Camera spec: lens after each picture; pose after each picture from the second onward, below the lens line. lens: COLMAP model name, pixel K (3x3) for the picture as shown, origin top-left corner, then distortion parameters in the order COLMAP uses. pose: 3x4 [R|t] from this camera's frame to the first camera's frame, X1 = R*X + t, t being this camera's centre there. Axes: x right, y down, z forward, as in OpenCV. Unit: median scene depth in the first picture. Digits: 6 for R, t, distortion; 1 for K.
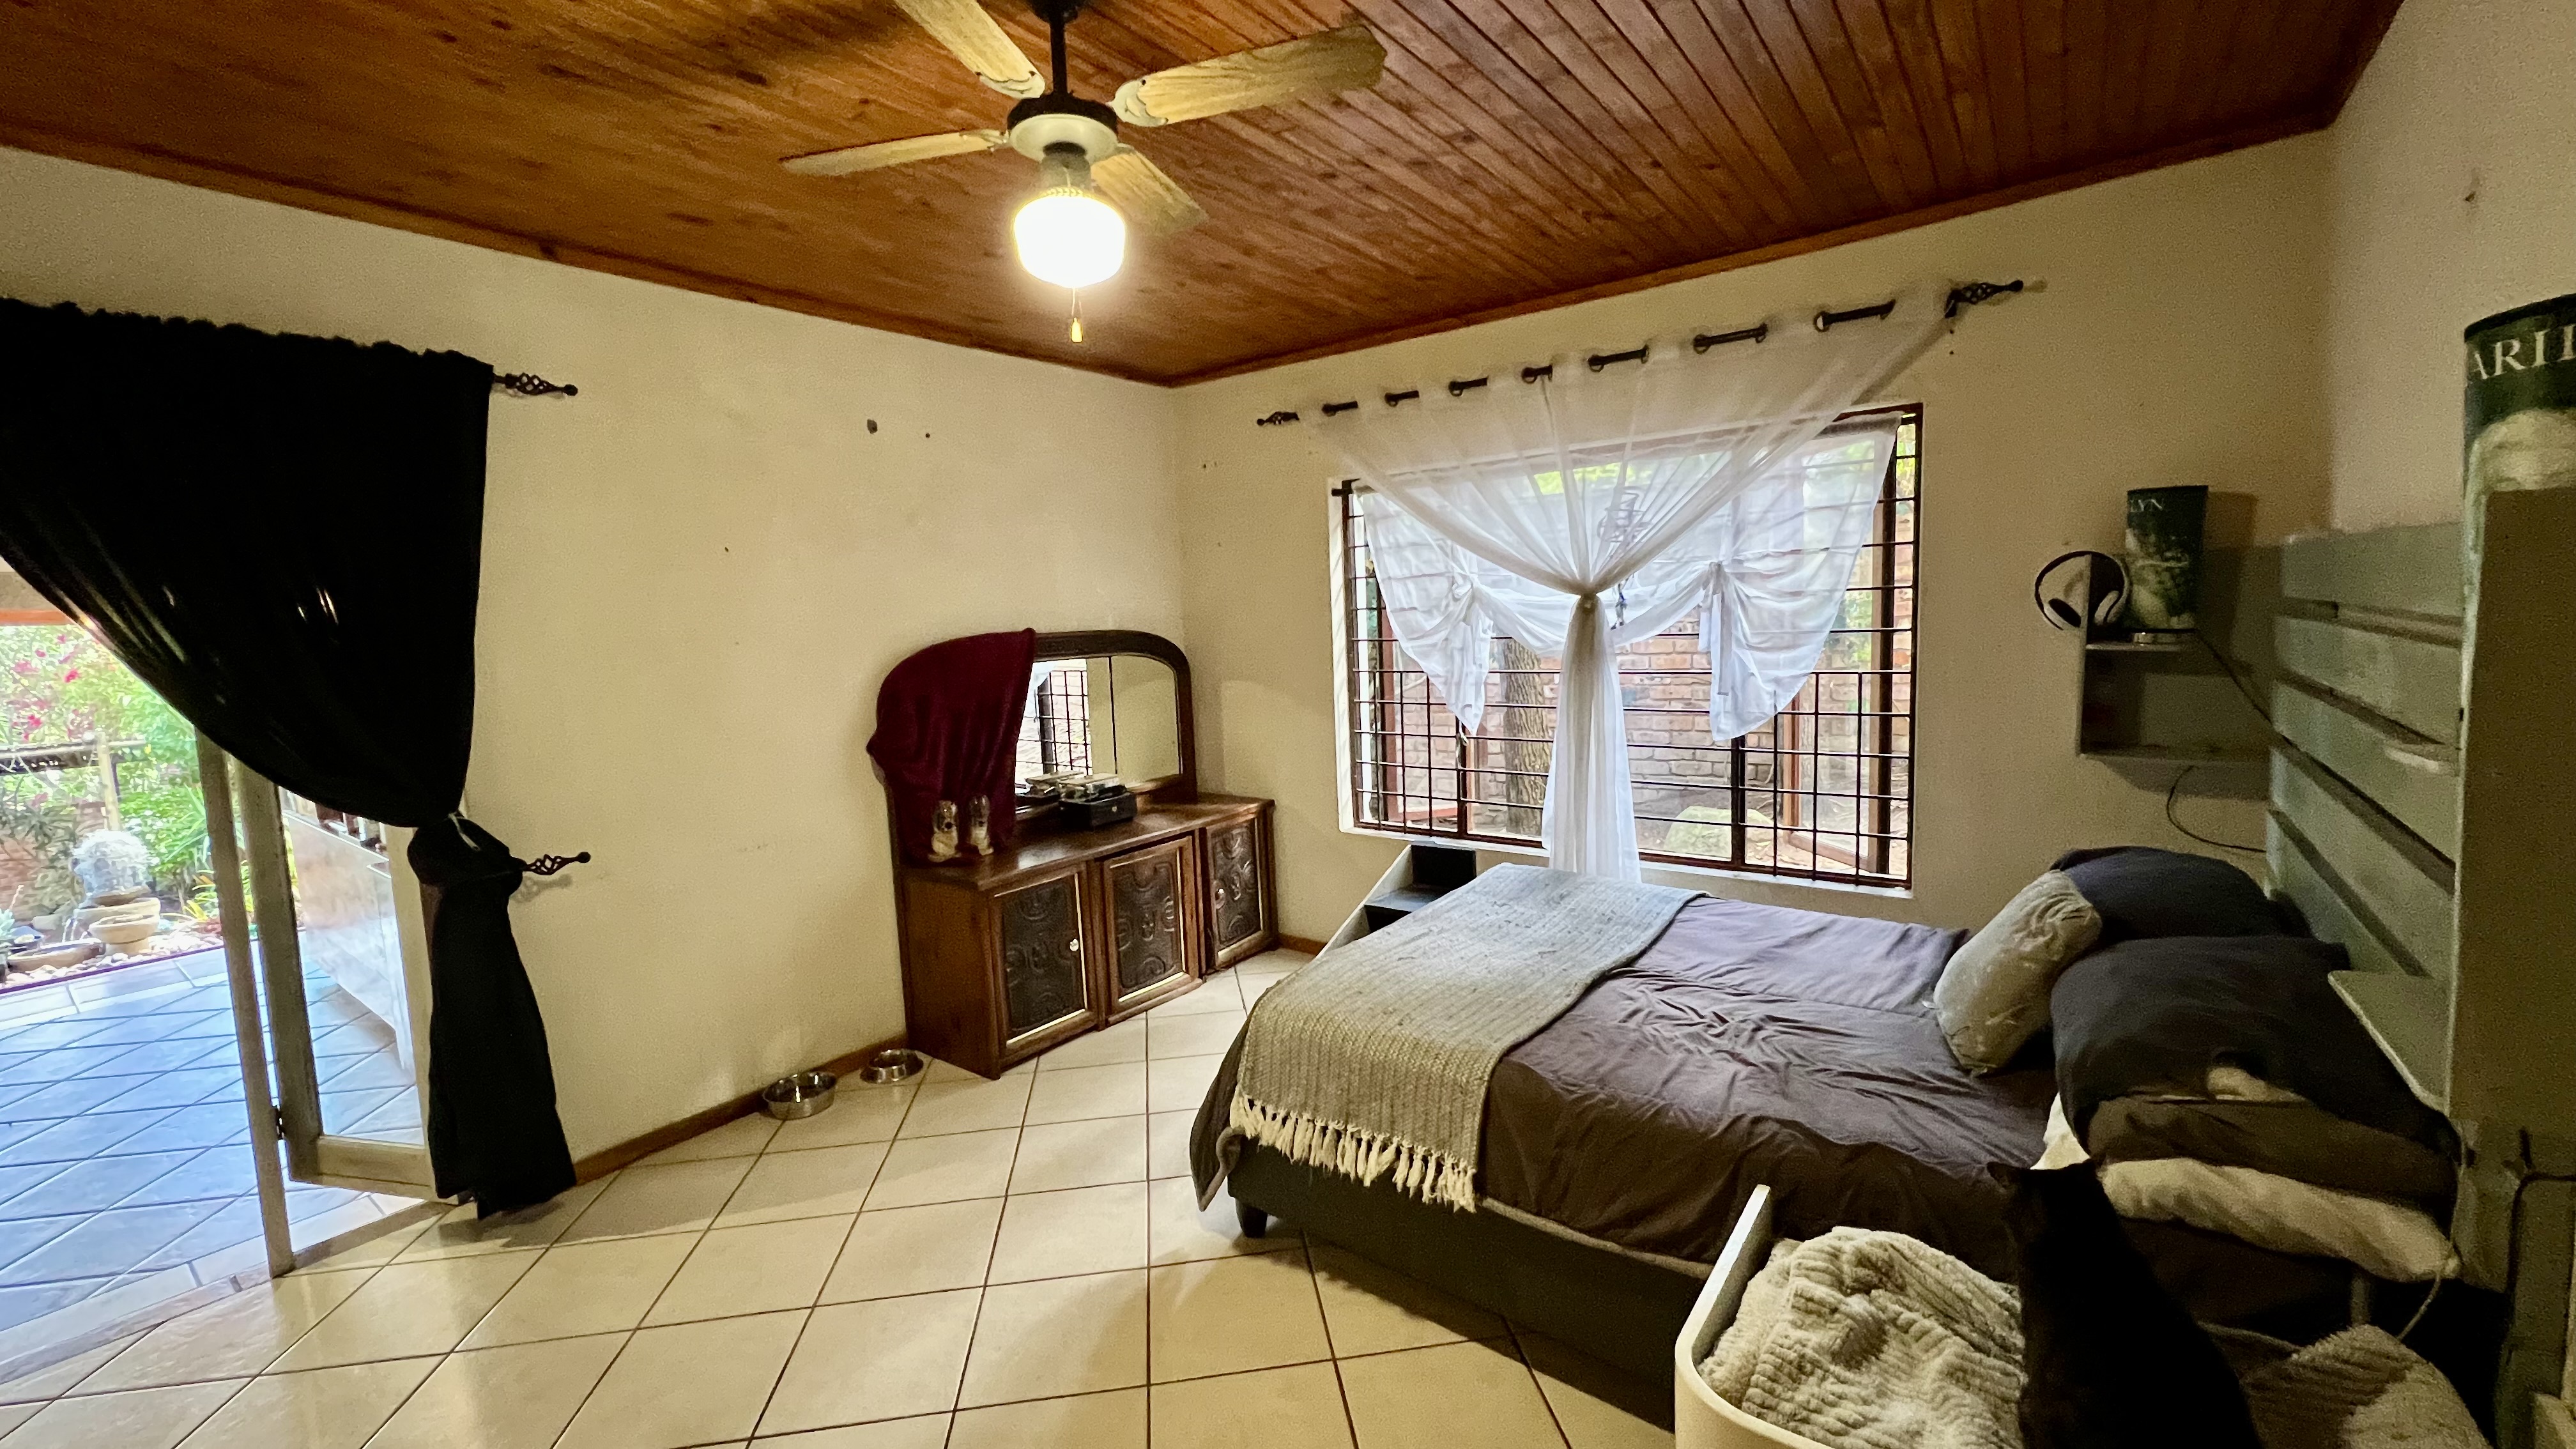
lens RADIAL K [[1026.8, 0, 1284.1], [0, 1026.8, 716.6], [0, 0, 1]] dist [-0.001743, 0.000242]
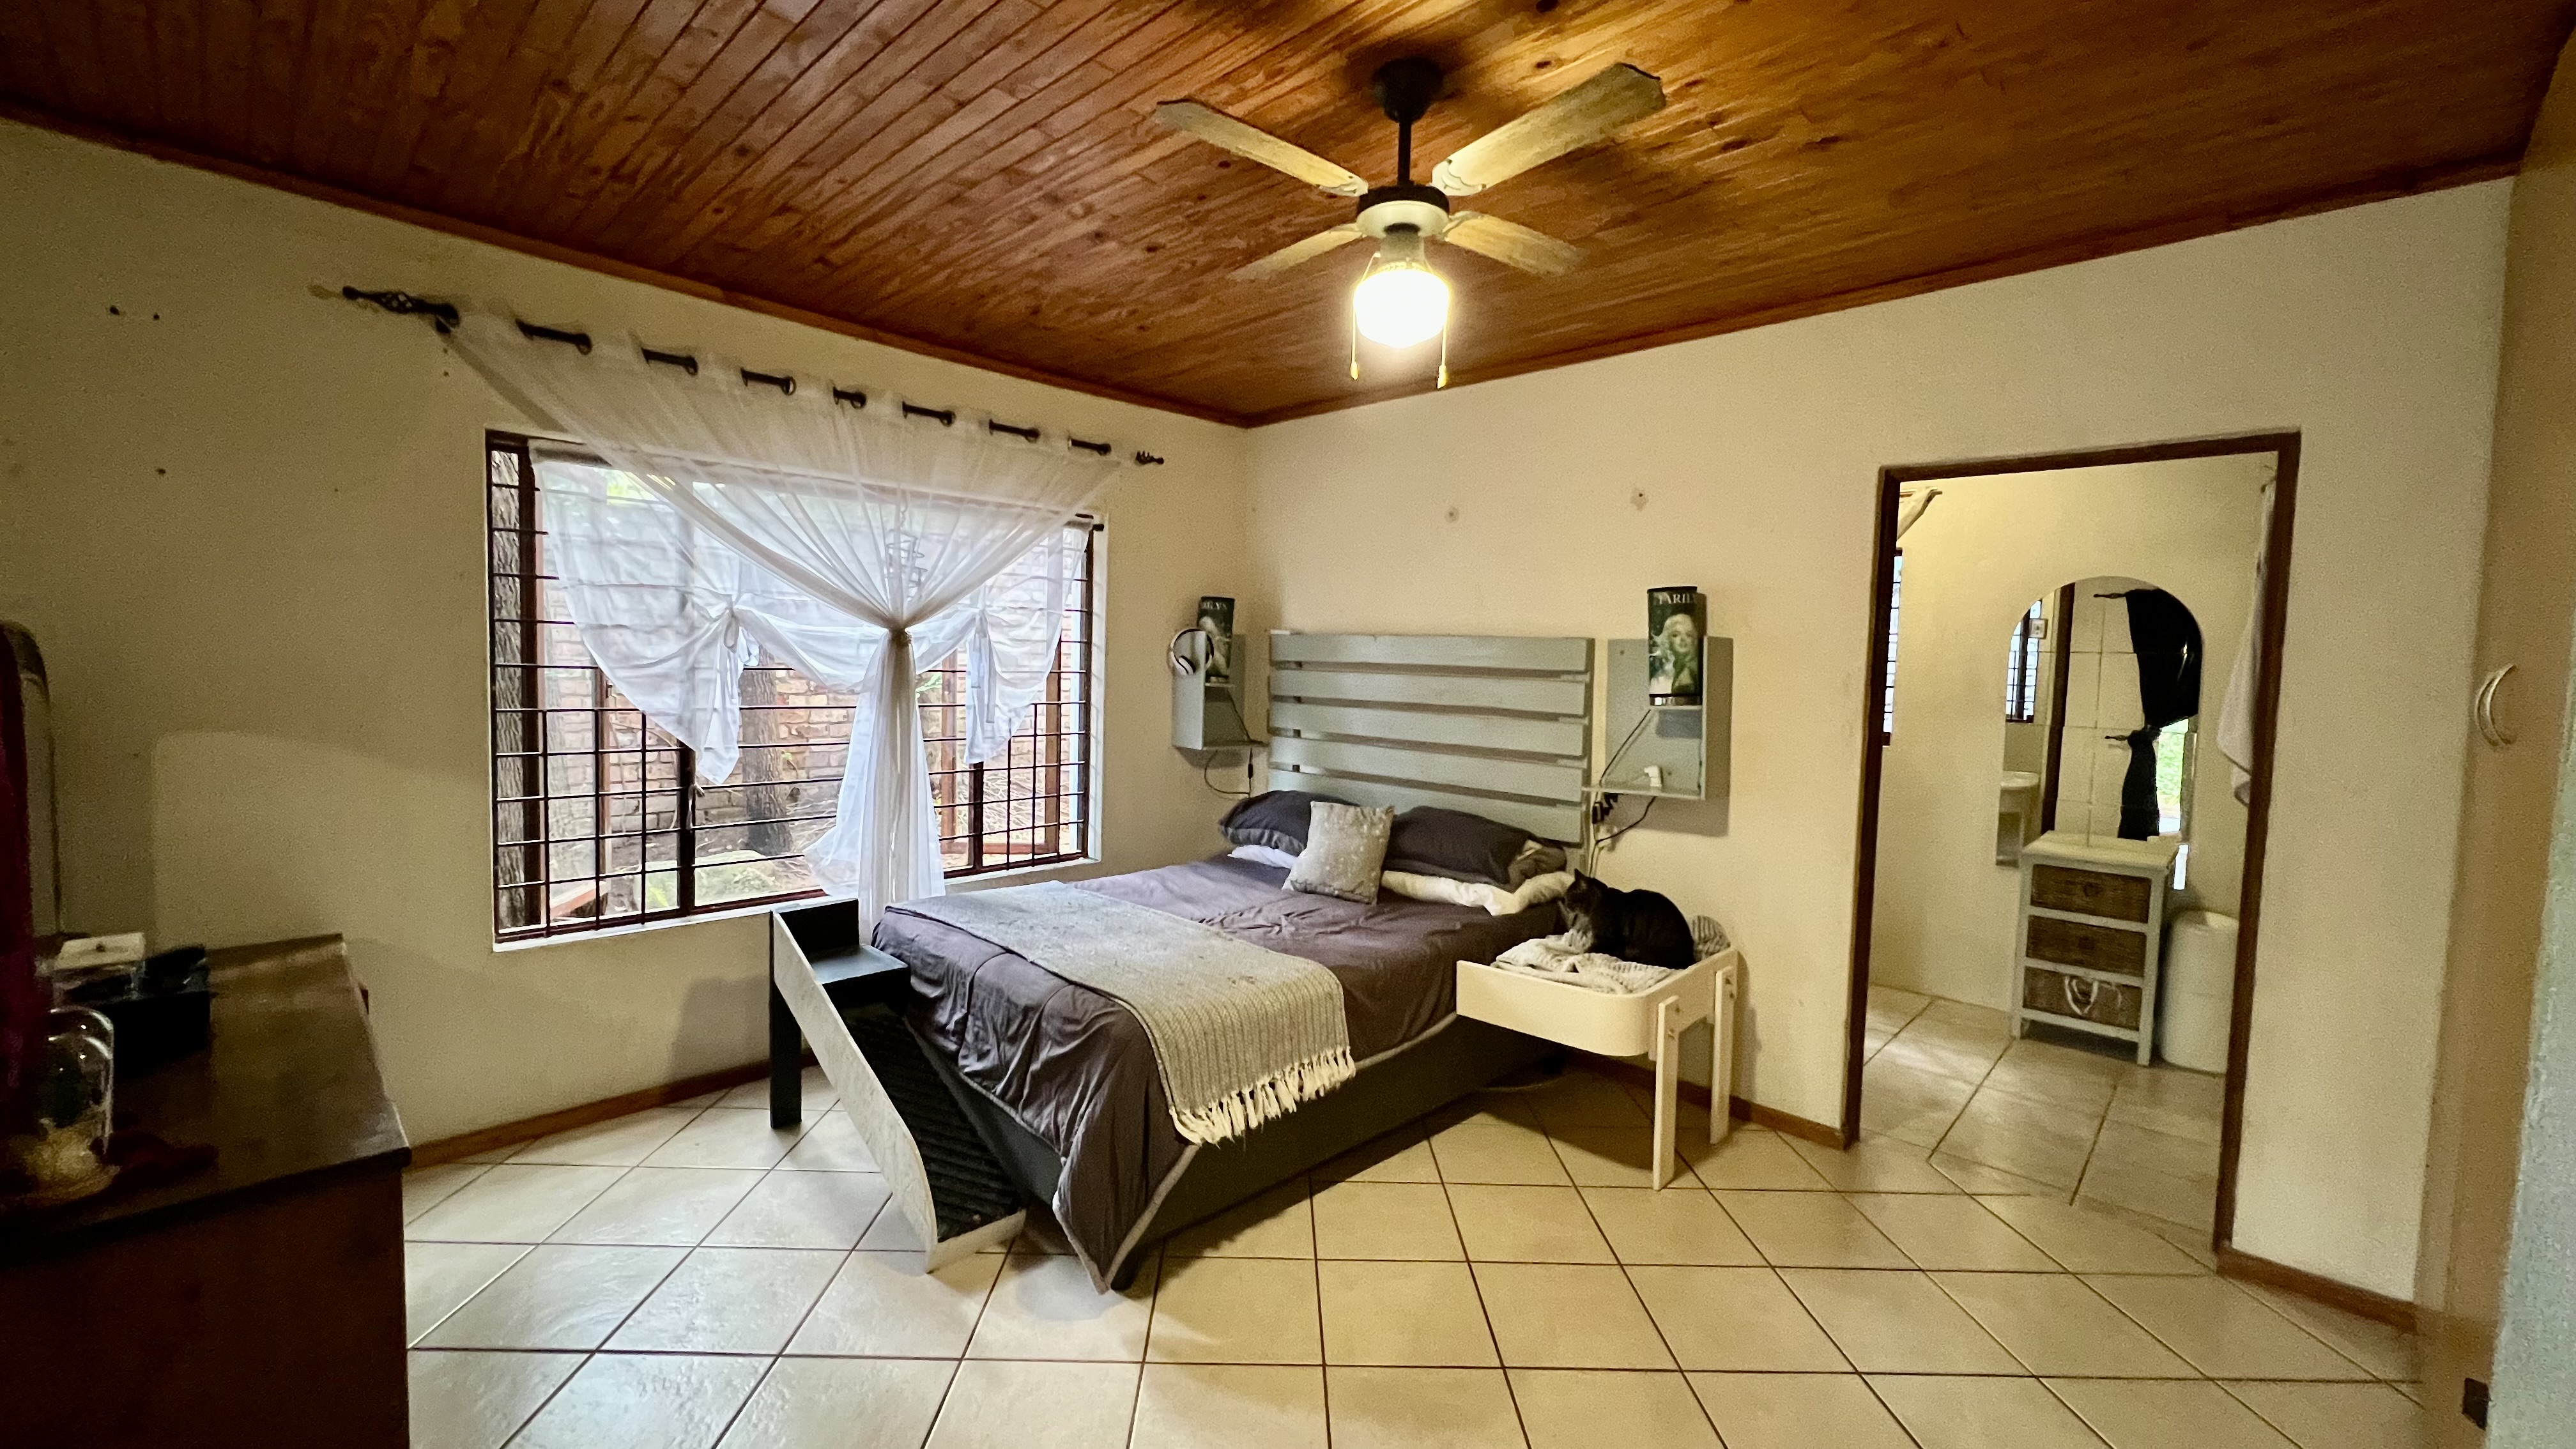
lens RADIAL K [[1026.8, 0, 1284.1], [0, 1026.8, 716.6], [0, 0, 1]] dist [-0.001743, 0.000242]
pose [[0.116399, -0.014495, 0.993097, -0.691001], [0.067434, 0.997702, 0.006658, -0.013092], [-0.990911, 0.066193, 0.117109, 0.514159]]
